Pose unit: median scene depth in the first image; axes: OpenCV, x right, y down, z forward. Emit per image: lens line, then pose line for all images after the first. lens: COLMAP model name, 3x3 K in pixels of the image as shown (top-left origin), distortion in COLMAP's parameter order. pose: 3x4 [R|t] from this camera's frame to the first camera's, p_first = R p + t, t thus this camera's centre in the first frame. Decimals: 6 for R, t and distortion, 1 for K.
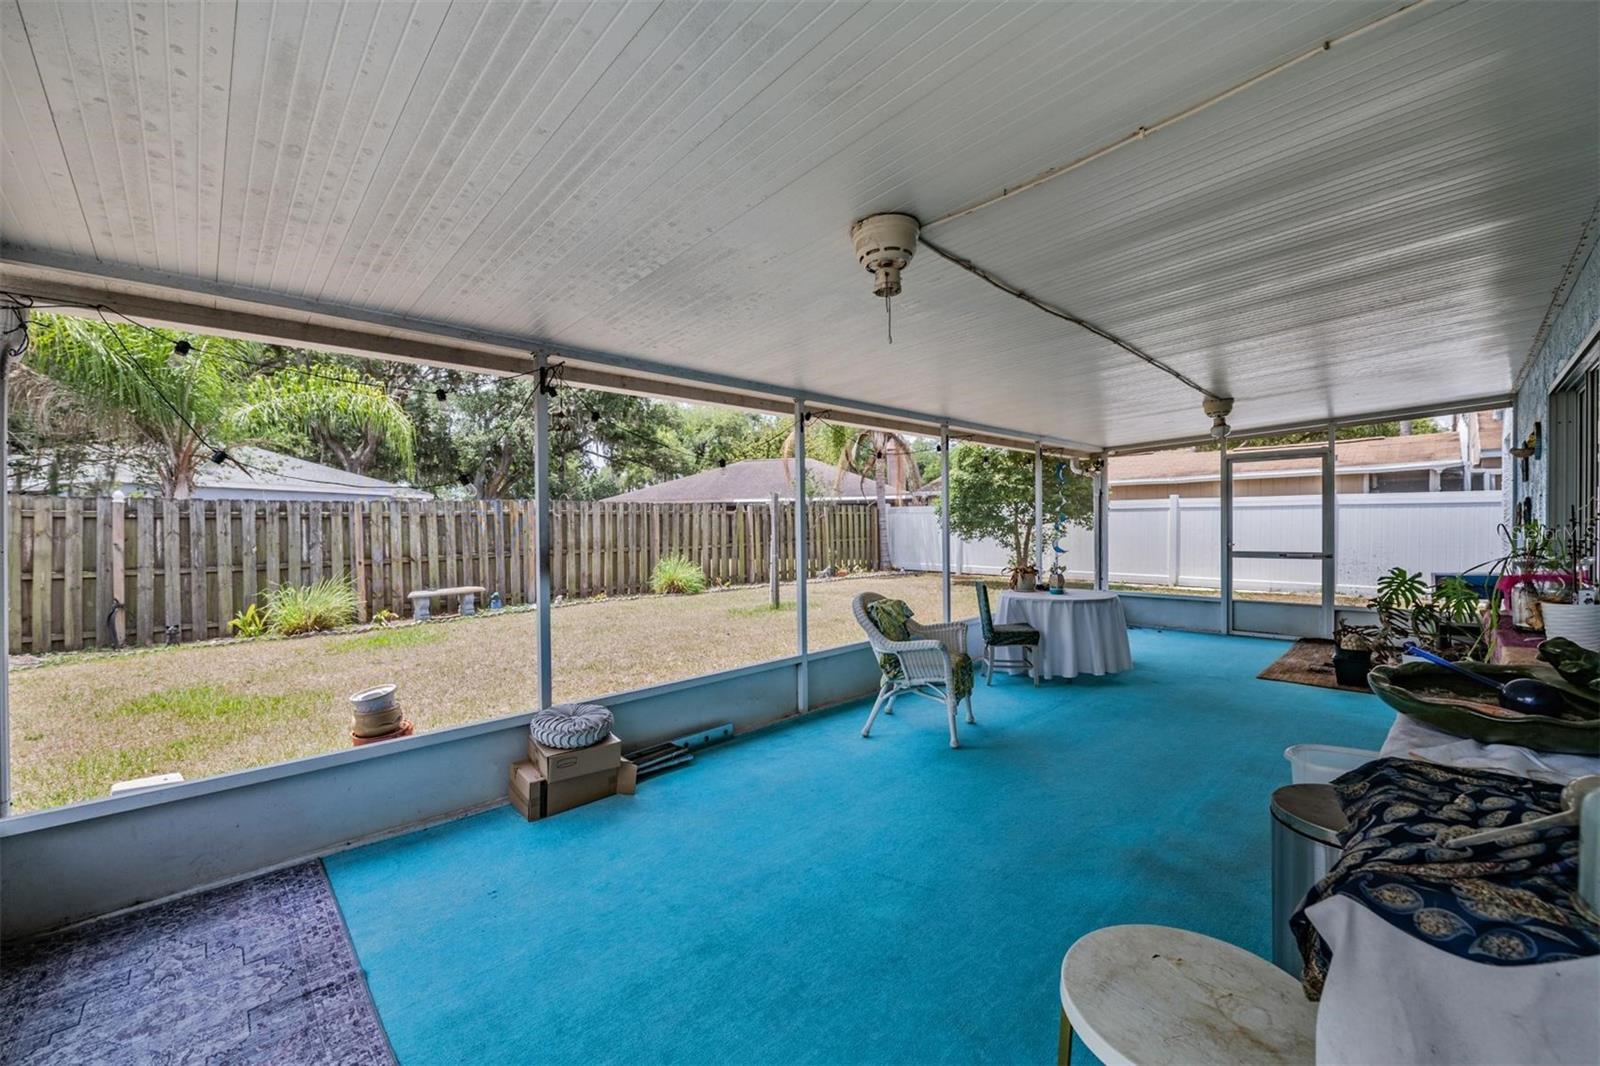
lens RADIAL K [[633.9, 0, 790.8], [0, 633.9, 530.4], [0, 0, 1]] dist [0.002505, -0.000257]
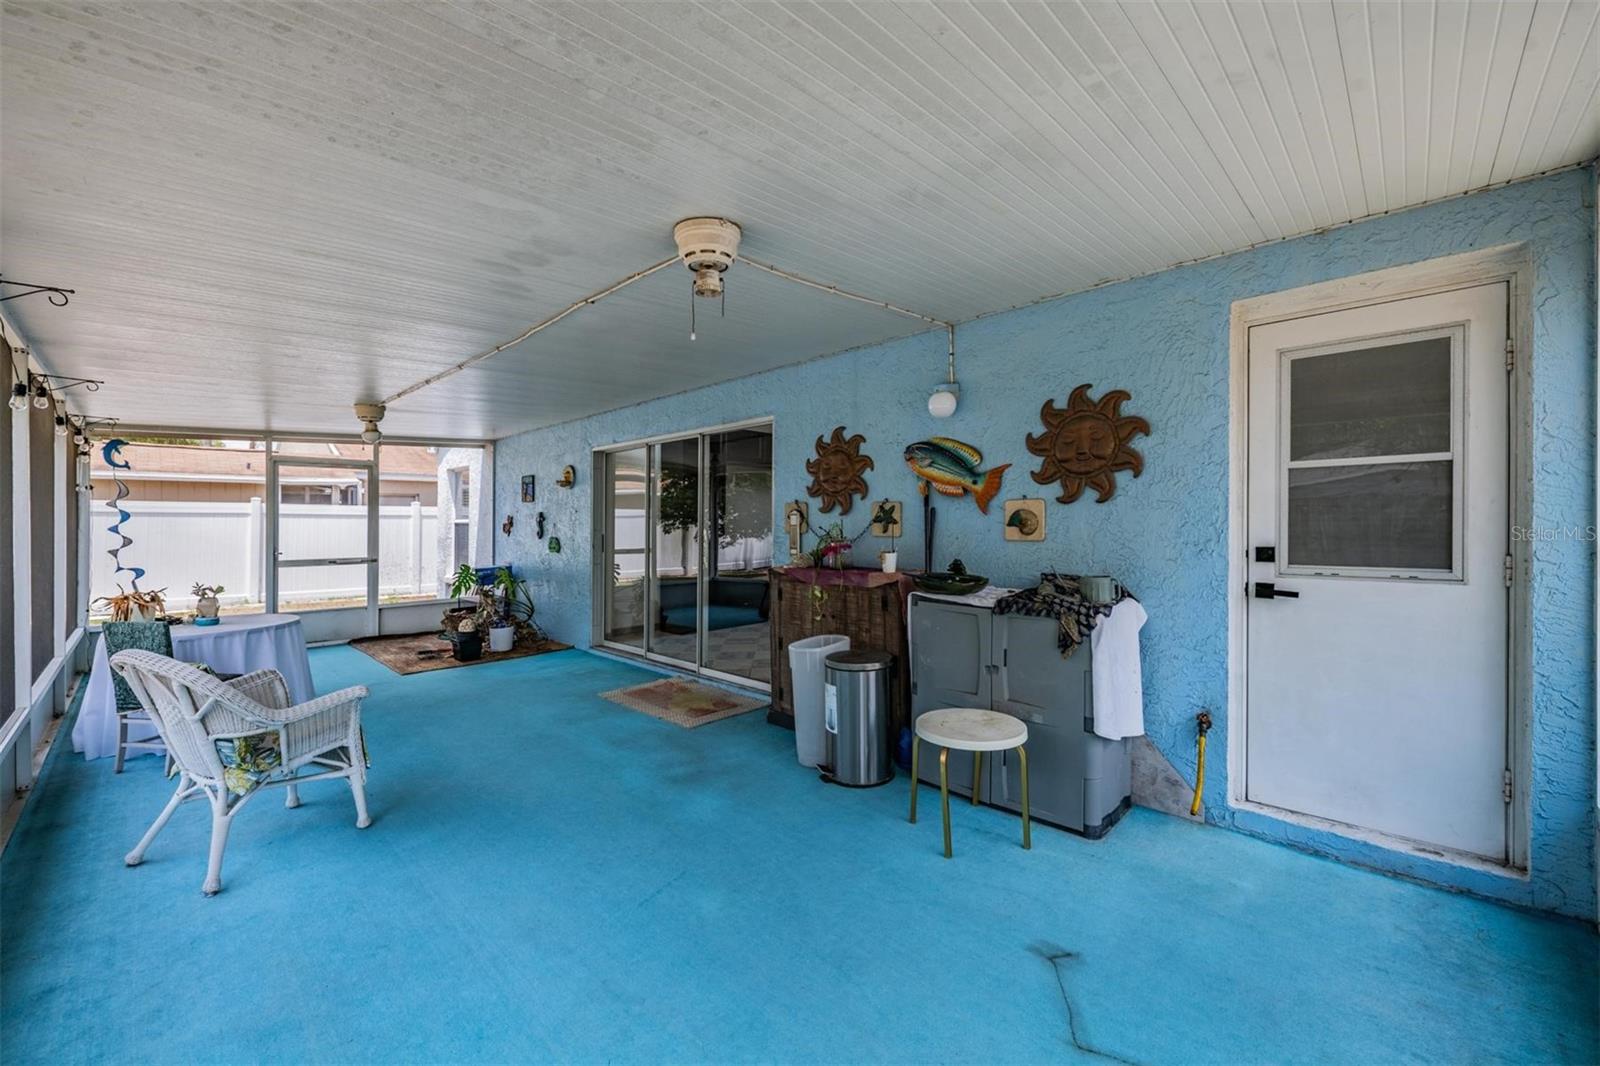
lens RADIAL K [[633.9, 0, 790.8], [0, 633.9, 530.4], [0, 0, 1]] dist [0.002505, -0.000257]
pose [[-0.018196, 0.001822, 0.999833, -0.288302], [0.012373, 0.999922, -0.001597, -0.002015], [-0.999758, 0.012342, -0.018217, 0.283593]]
